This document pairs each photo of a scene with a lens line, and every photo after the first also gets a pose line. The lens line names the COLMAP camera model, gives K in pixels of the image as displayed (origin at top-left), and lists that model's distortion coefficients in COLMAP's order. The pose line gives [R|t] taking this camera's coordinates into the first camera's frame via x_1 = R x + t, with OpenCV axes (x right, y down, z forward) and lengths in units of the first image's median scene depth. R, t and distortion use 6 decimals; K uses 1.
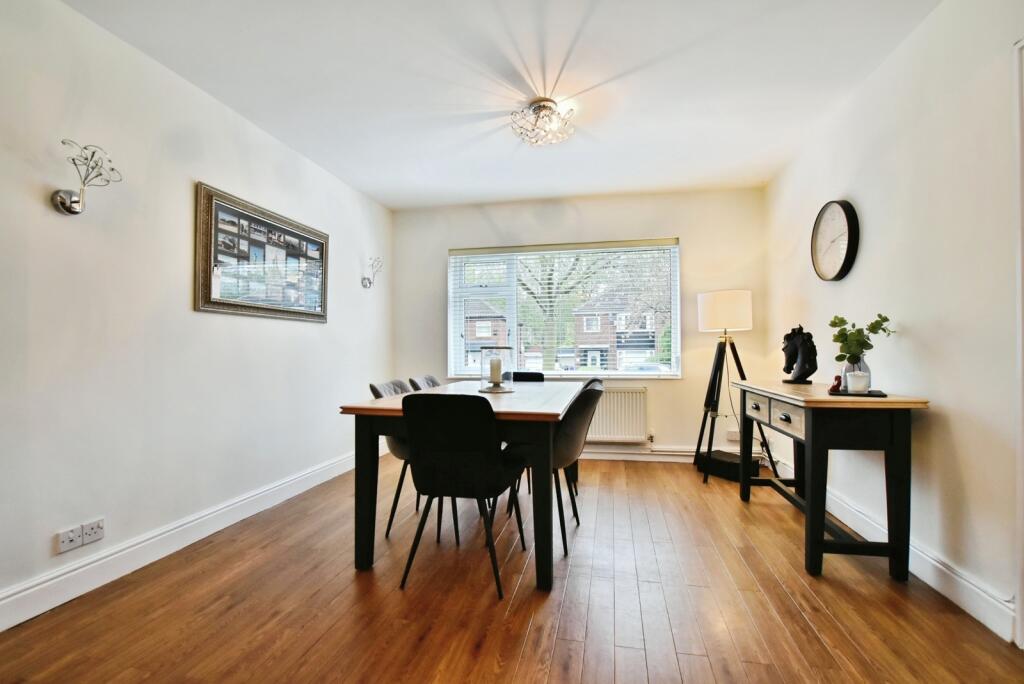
lens RADIAL K [[459.1, 0, 510.8], [0, 459.1, 344.0], [0, 0, 1]] dist [-0.031762, 0.003761]
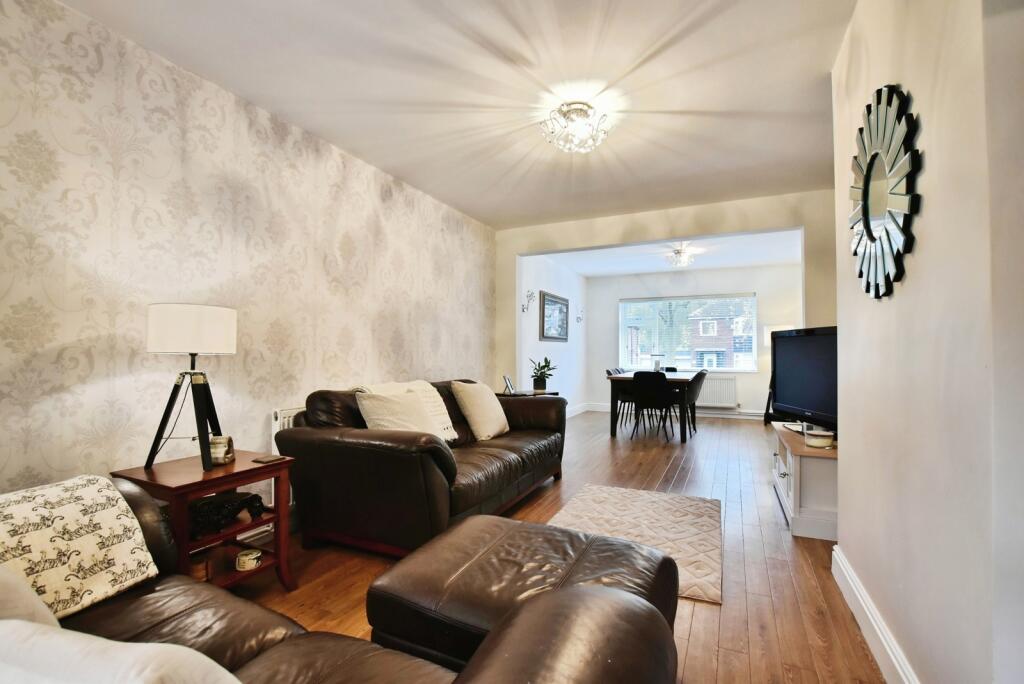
lens RADIAL K [[459.1, 0, 516.1], [0, 459.1, 348.0], [0, 0, 1]] dist [-0.031762, 0.003761]
pose [[0.974487, 0.001330, -0.224439, -0.153600], [-0.000311, 0.999989, 0.004578, -0.027425], [0.224442, -0.004391, 0.974477, -1.011792]]
